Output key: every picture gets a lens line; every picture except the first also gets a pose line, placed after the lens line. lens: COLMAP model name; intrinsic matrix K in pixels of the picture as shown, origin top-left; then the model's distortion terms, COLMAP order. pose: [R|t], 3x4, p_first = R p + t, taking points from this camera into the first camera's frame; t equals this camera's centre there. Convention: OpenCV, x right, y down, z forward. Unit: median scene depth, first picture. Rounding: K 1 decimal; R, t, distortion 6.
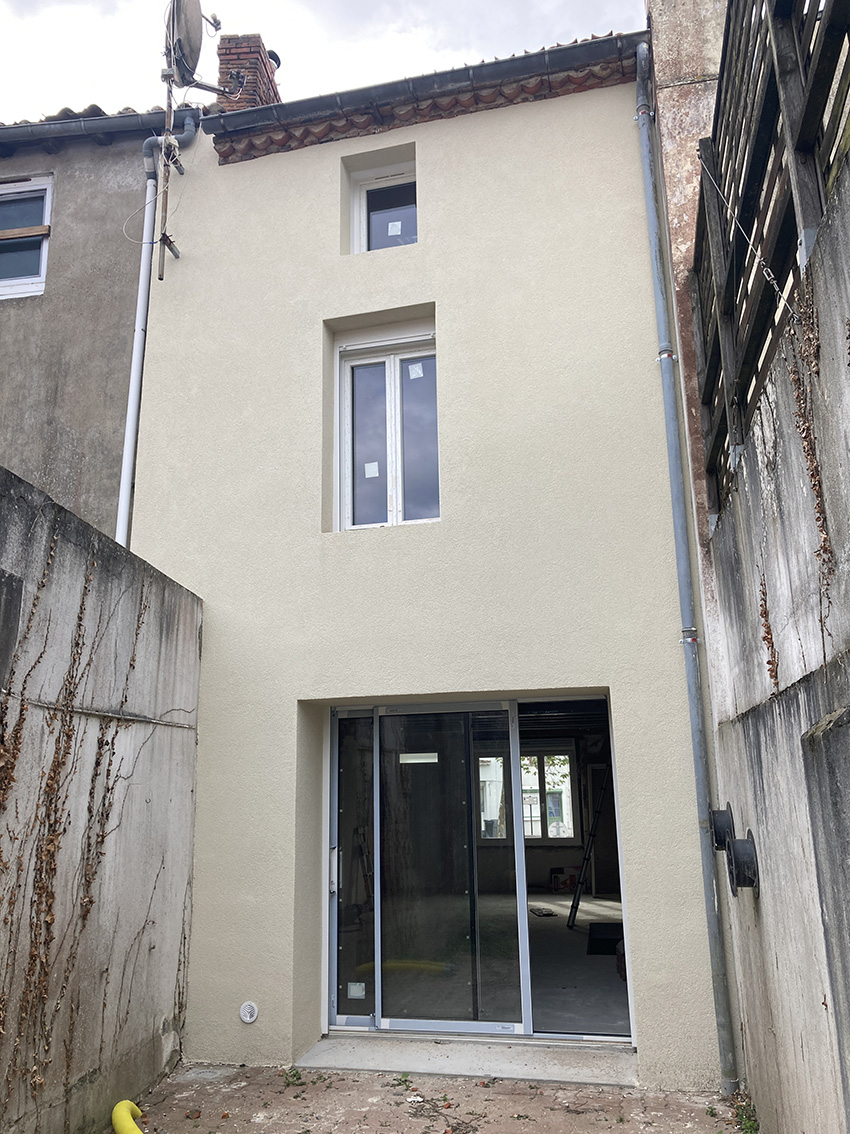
lens RADIAL K [[892.3, 0, 440.8], [0, 892.3, 566.5], [0, 0, 1]] dist [0.006681, 0.004886]
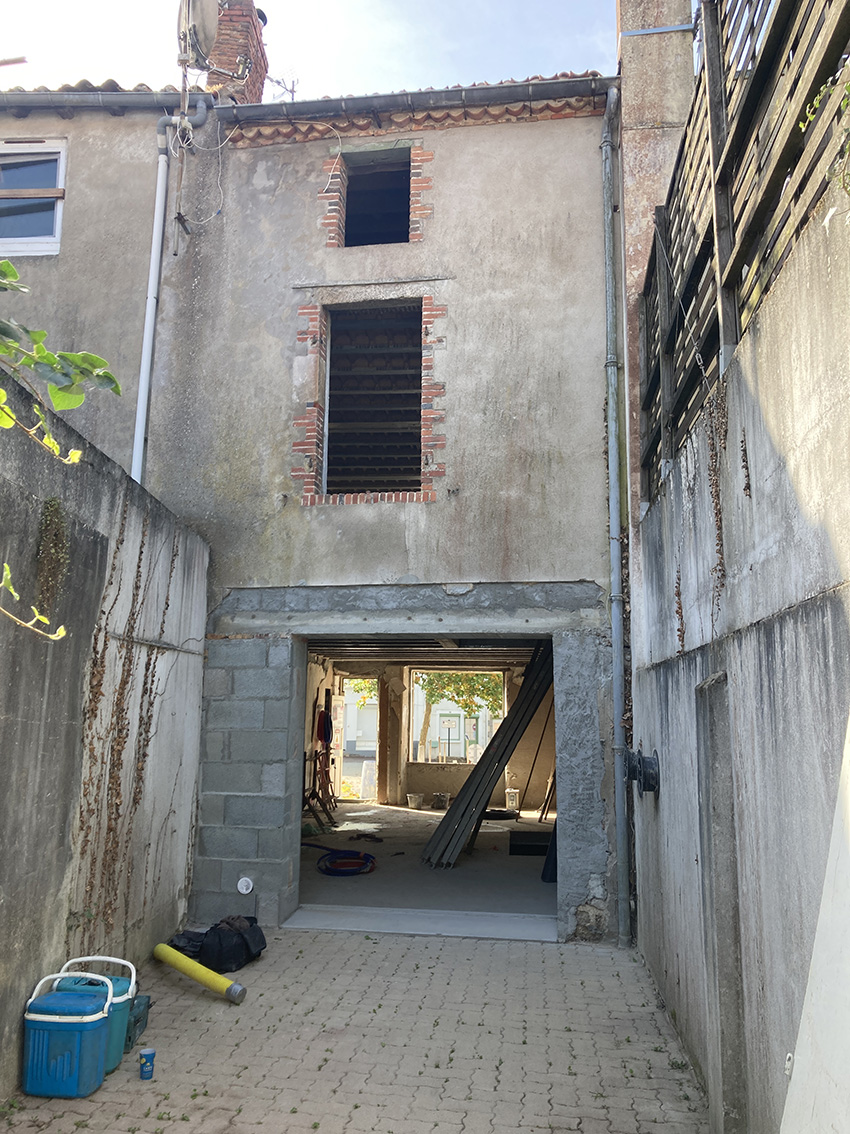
lens RADIAL K [[892.3, 0, 440.8], [0, 892.3, 566.5], [0, 0, 1]] dist [0.006681, 0.004886]
pose [[0.995012, 0.047242, 0.087858, -0.080760], [-0.054330, 0.995304, 0.080118, -0.052899], [-0.083660, -0.084492, 0.992906, -0.215229]]
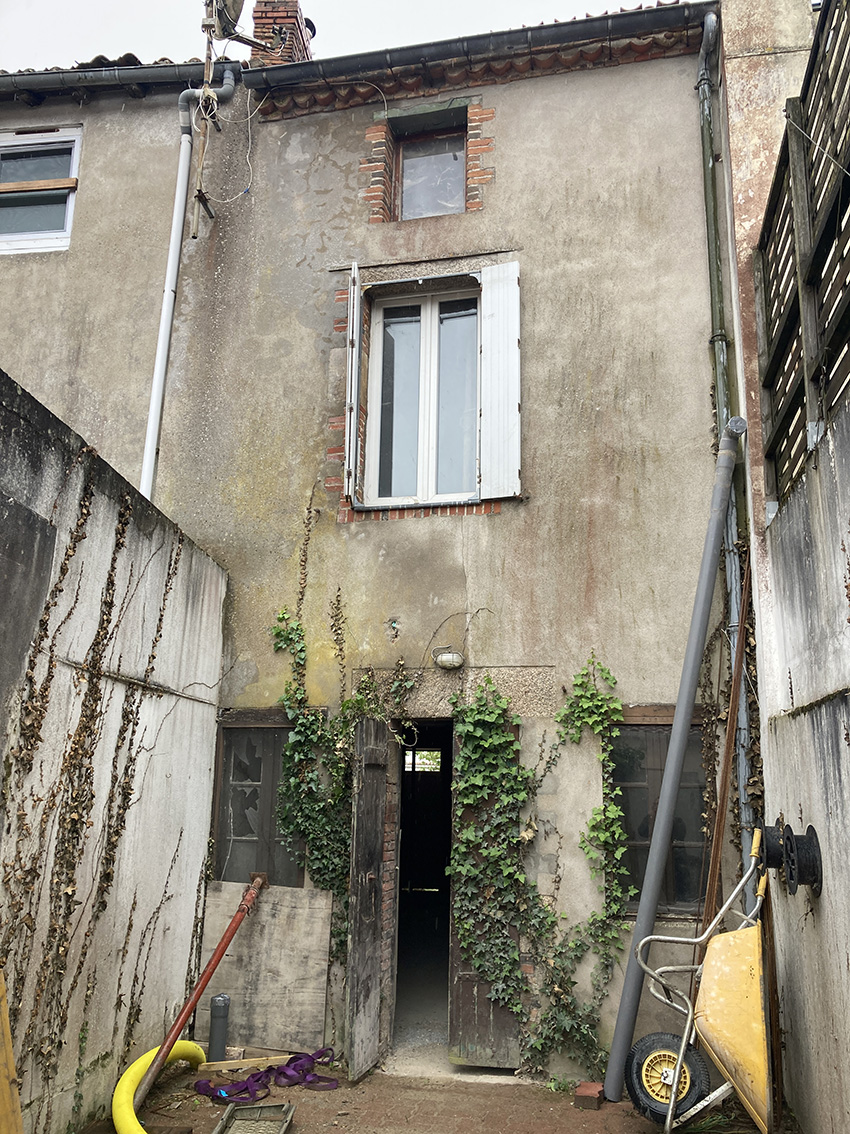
lens RADIAL K [[891.6, 0, 447.1], [0, 891.6, 581.5], [0, 0, 1]] dist [0.009039, 0.005481]
pose [[0.998980, 0.042756, 0.014535, -0.052392], [-0.042906, 0.999027, 0.010183, 0.032386], [-0.014086, -0.010796, 0.999843, 0.044795]]
